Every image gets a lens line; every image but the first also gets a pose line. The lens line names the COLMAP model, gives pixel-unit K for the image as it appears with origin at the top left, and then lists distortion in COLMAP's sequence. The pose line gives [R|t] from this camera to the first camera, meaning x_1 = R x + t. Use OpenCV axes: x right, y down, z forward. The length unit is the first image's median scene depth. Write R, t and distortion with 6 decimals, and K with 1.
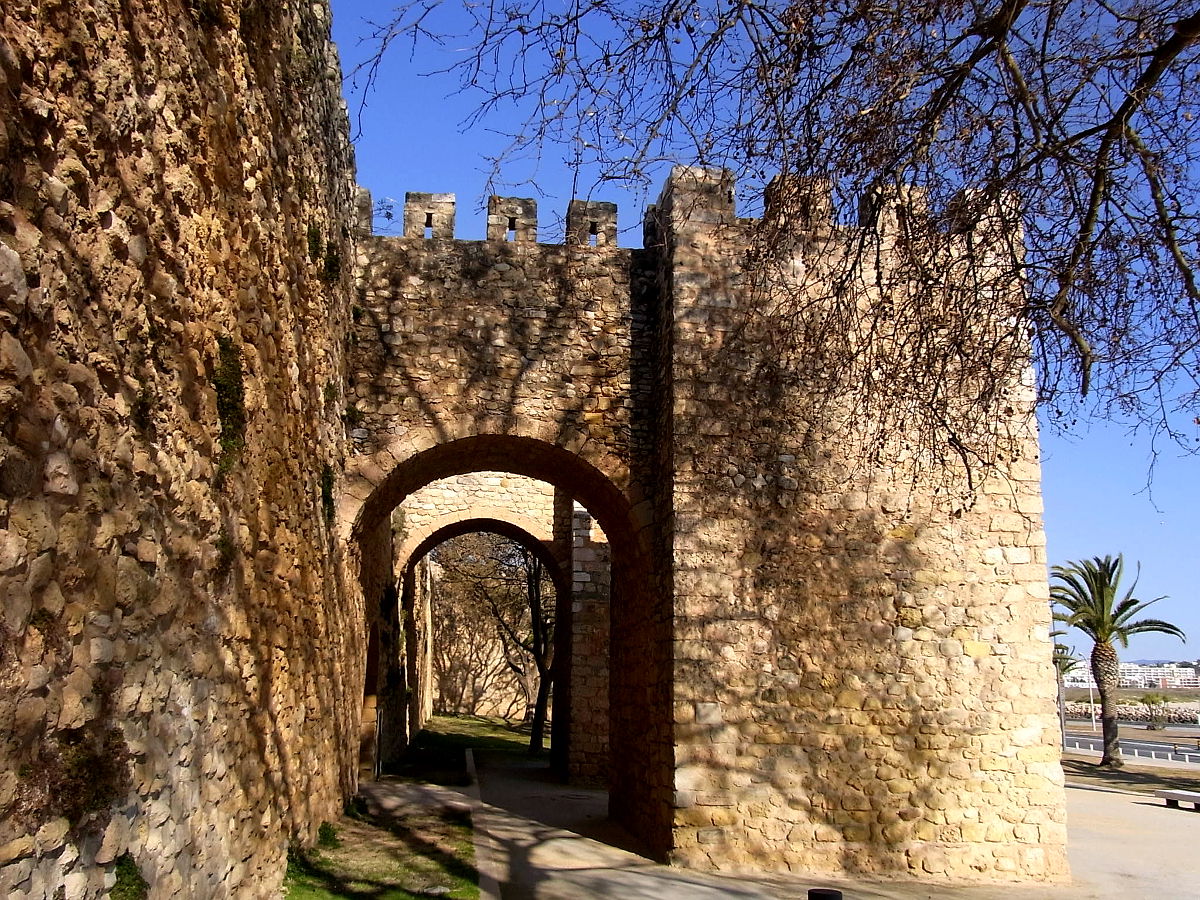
lens RADIAL K [[1107.5, 0, 602.4], [0, 1107.5, 513.6], [0, 0, 1]] dist [-0.062028, 0.001674]
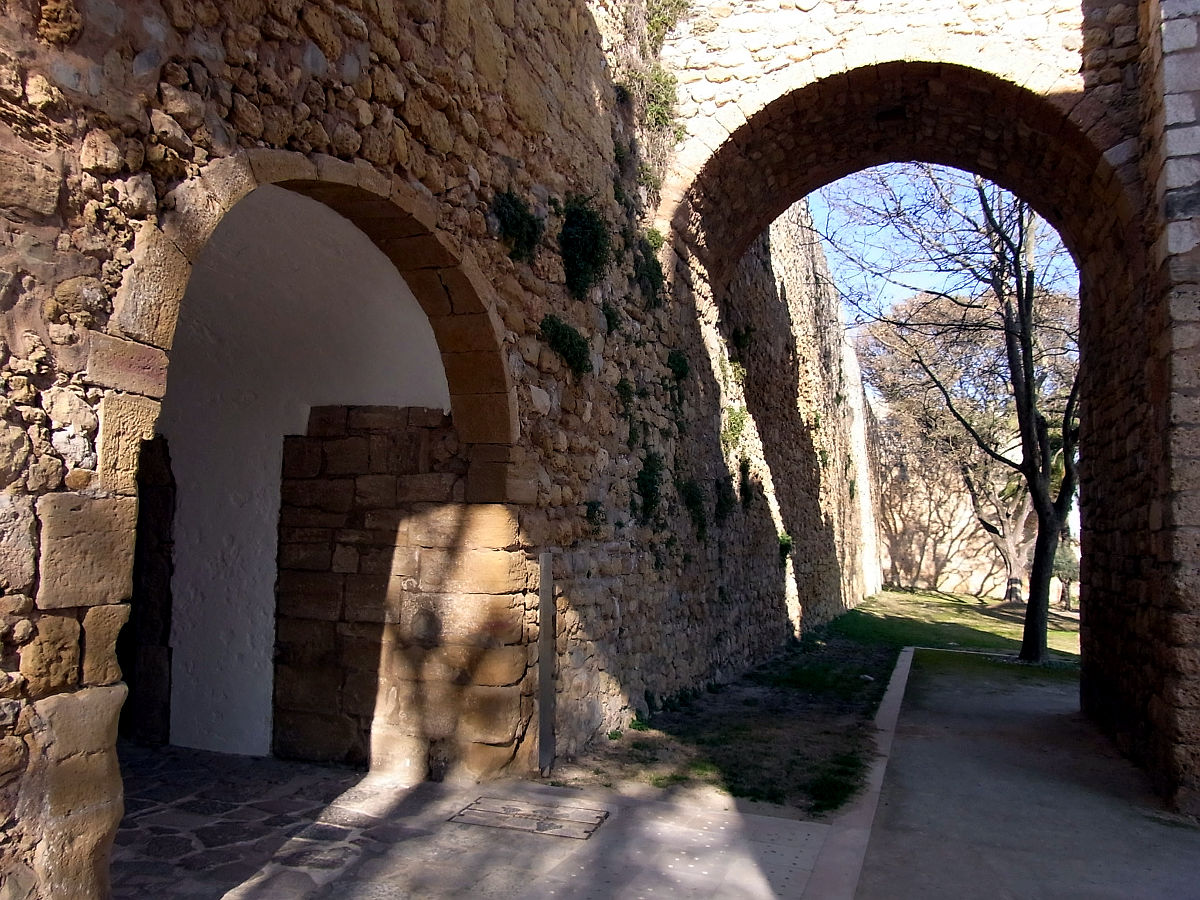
lens RADIAL K [[1006.9, 0, 517.2], [0, 1006.9, 472.1], [0, 0, 1]] dist [-0.083343, 0.024599]
pose [[0.865487, -0.021491, -0.500470, -0.024564], [0.054201, 0.997231, 0.050910, 0.060488], [0.497990, -0.071188, 0.864256, 0.321422]]
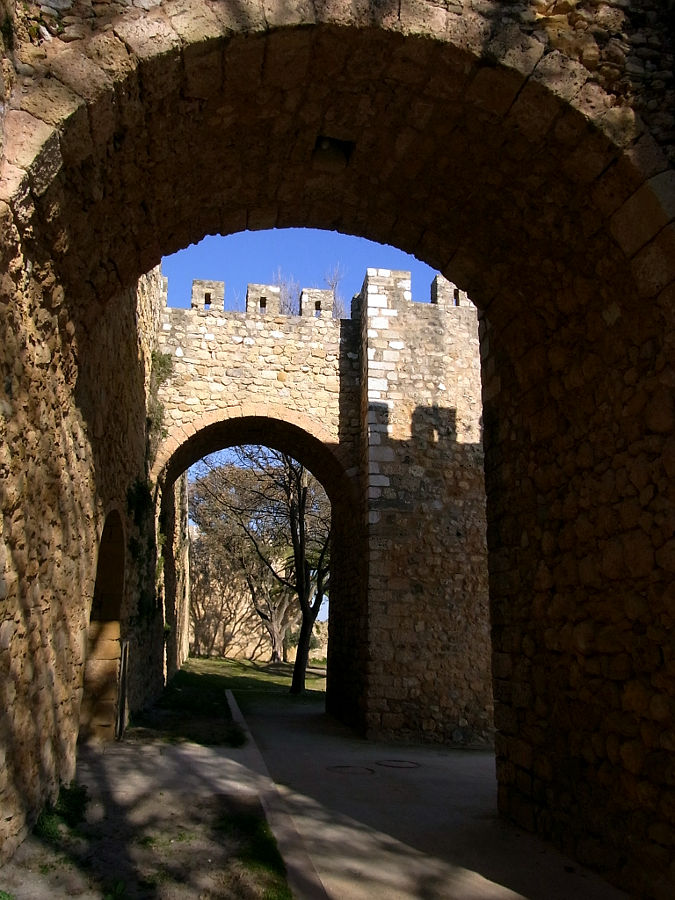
lens RADIAL K [[788.0, 0, 337.6], [0, 788.0, 469.7], [0, 0, 1]] dist [-0.084201, 0.147546]
pose [[0.999391, 0.006307, 0.034327, -0.033542], [-0.004367, 0.998404, -0.056303, 0.039671], [-0.034628, 0.056119, 0.997823, 0.201833]]
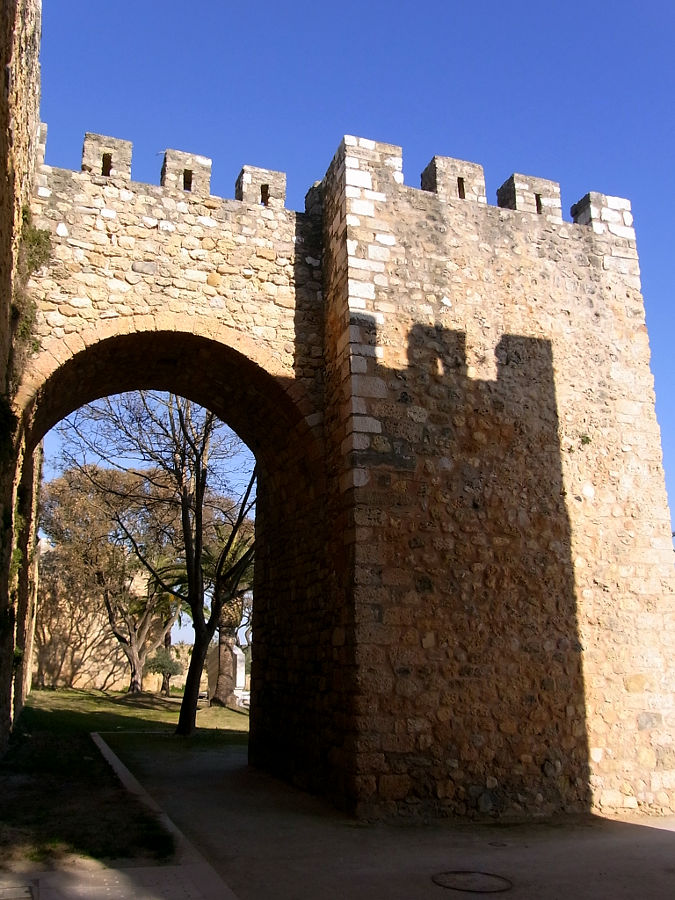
lens RADIAL K [[771.2, 0, 333.7], [0, 771.2, 464.0], [0, 0, 1]] dist [-0.074665, 0.066051]
pose [[0.973820, 0.035159, 0.224585, -0.058350], [-0.012774, 0.994869, -0.100359, 0.056002], [-0.226962, 0.094863, 0.969273, 0.304106]]
